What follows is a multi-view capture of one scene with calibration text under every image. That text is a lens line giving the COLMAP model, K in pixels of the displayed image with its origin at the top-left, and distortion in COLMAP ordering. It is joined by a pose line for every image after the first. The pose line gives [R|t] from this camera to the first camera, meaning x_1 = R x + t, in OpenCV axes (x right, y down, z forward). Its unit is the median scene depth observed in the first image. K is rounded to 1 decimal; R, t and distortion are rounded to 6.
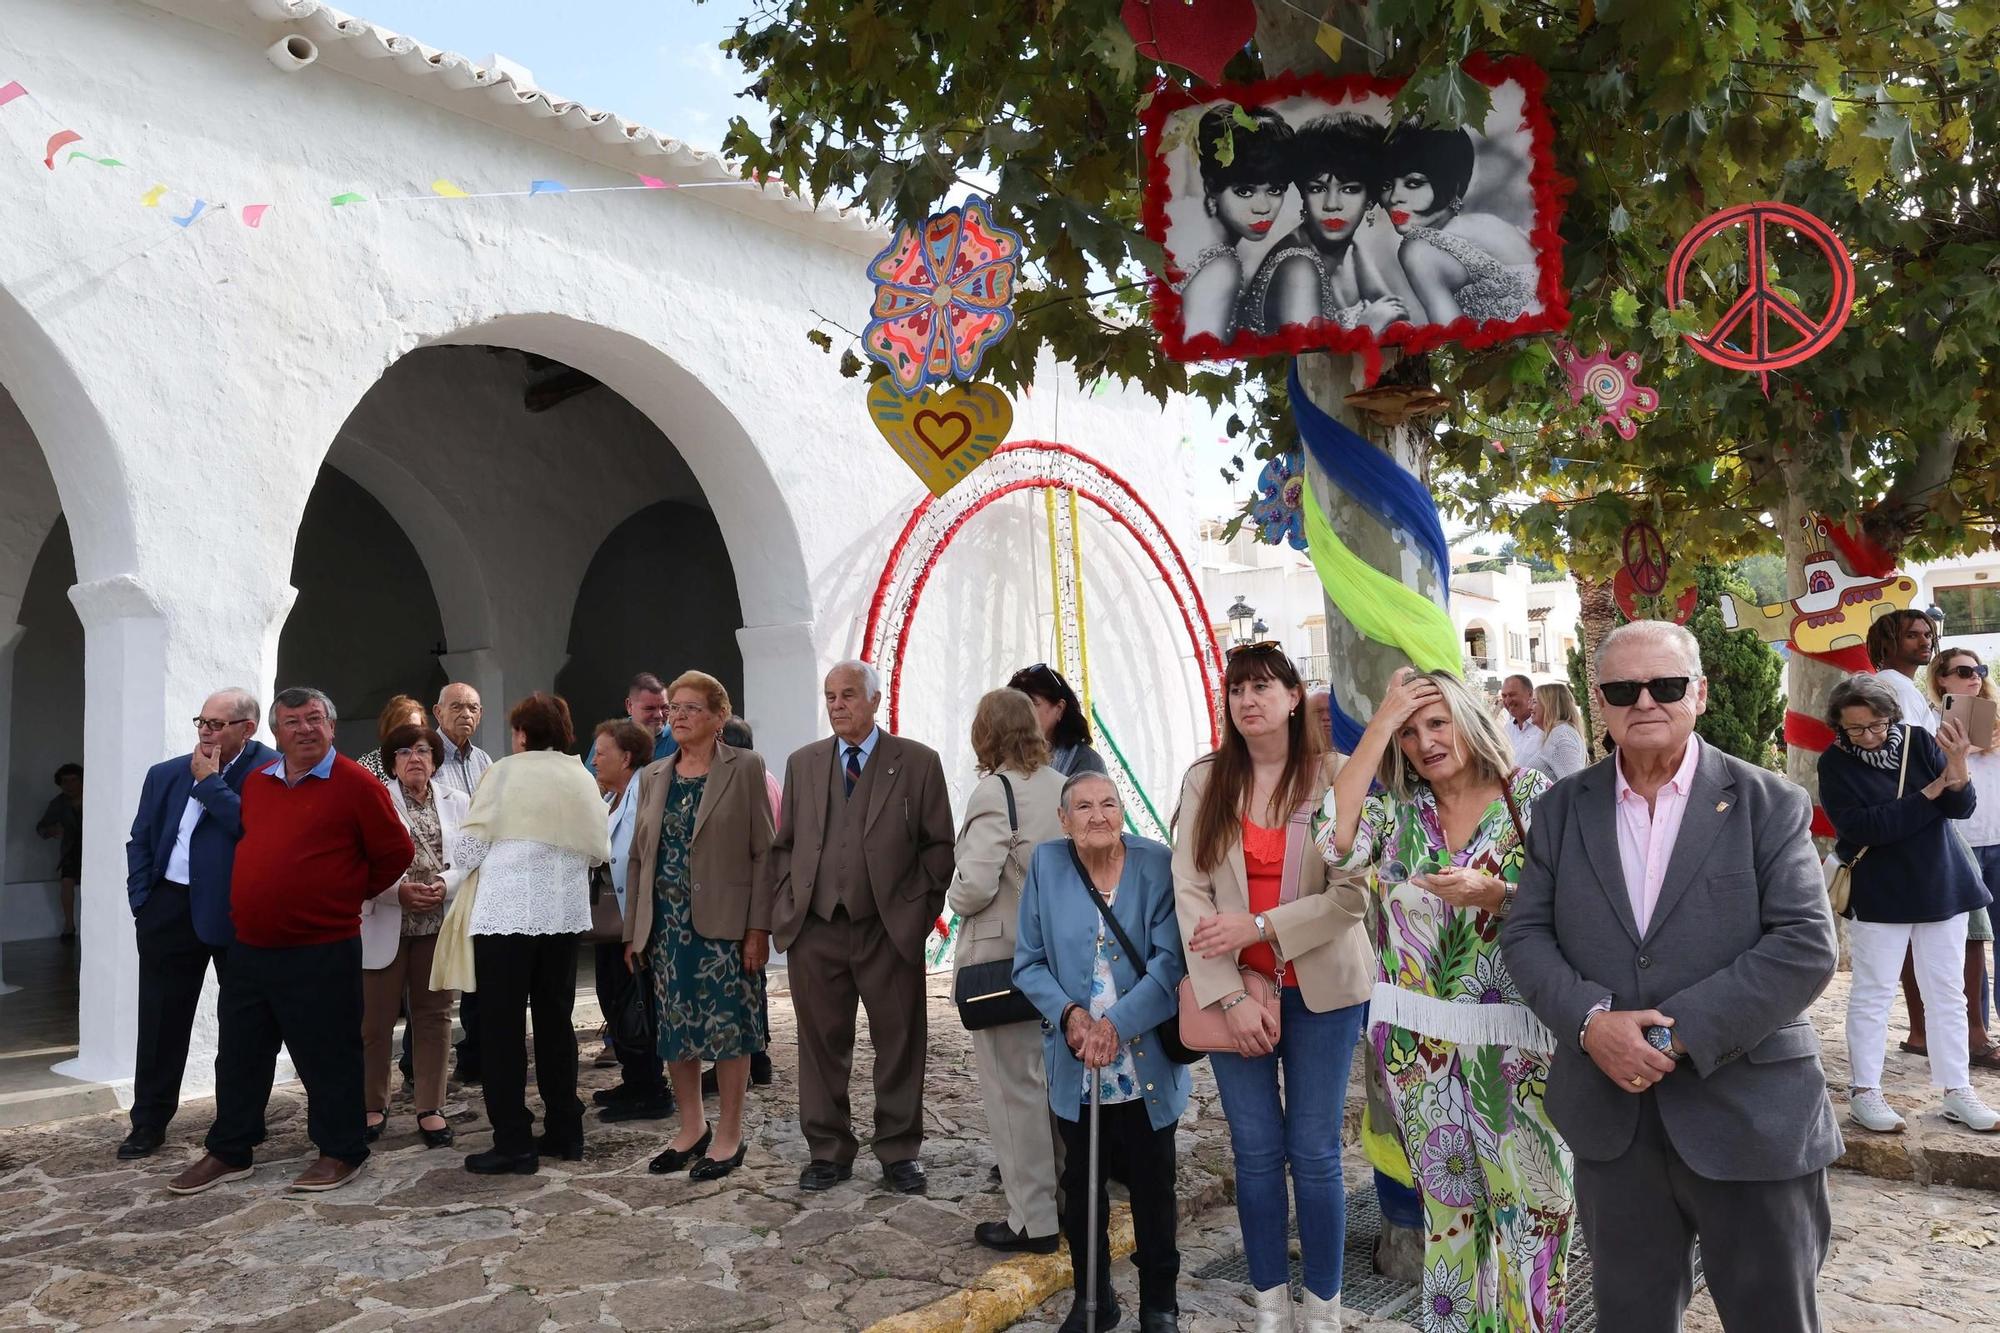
lens RADIAL K [[1476.1, 0, 1000.2], [0, 1476.1, 668.4], [0, 0, 1]] dist [0.000943, 0.000203]
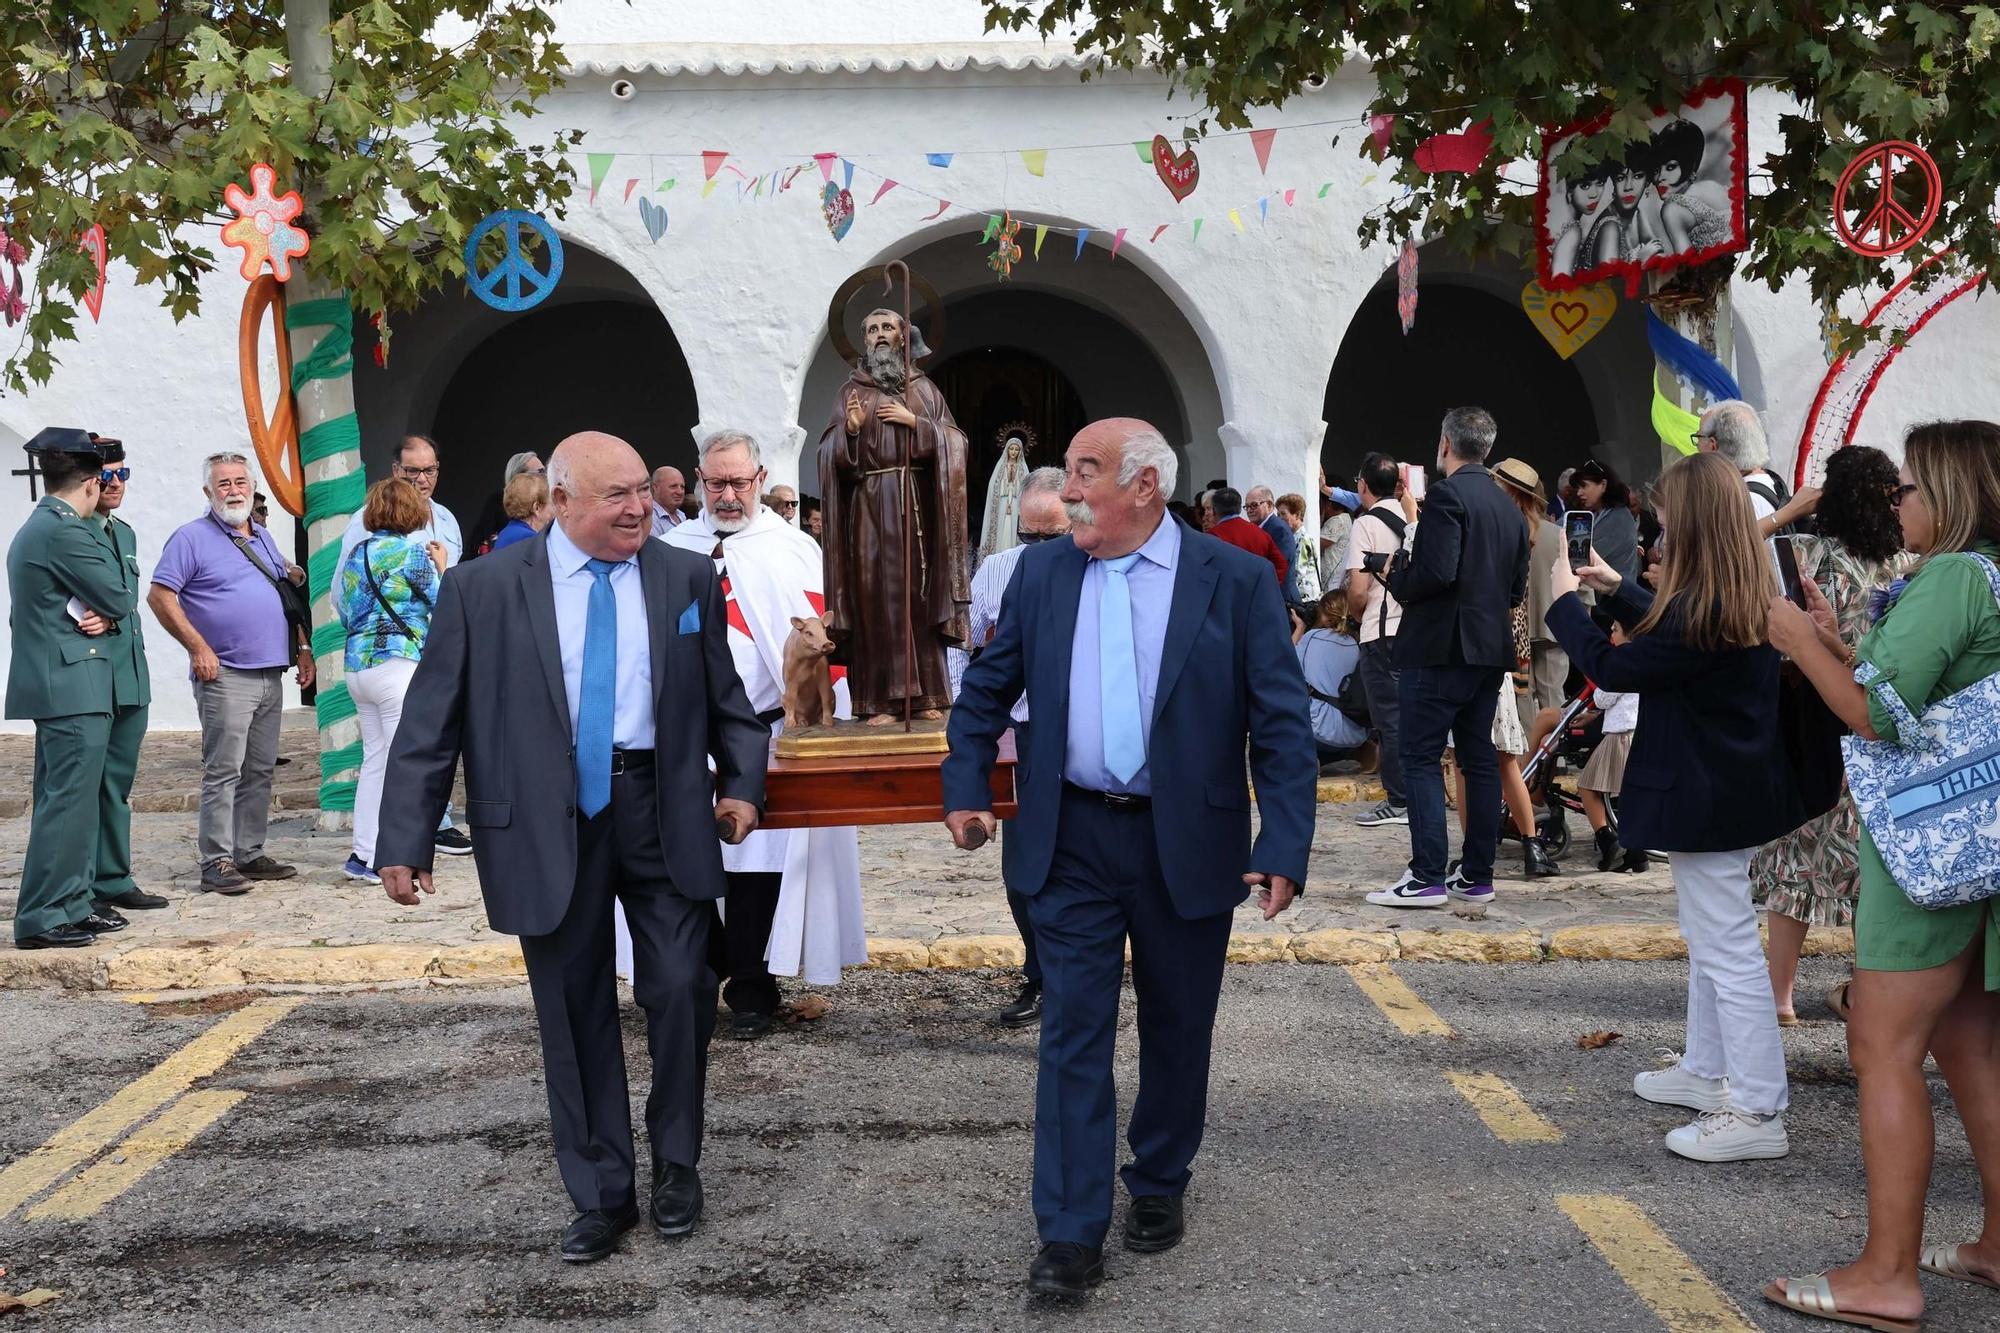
lens RADIAL K [[1476.1, 0, 999.9], [0, 1476.1, 666.4], [0, 0, 1]] dist [0.000943, 0.000203]
pose [[0.655614, 0.064867, -0.752305, 1.069071], [0.044307, 0.991282, 0.124085, -0.009454], [0.753796, -0.114684, 0.647024, -0.713708]]
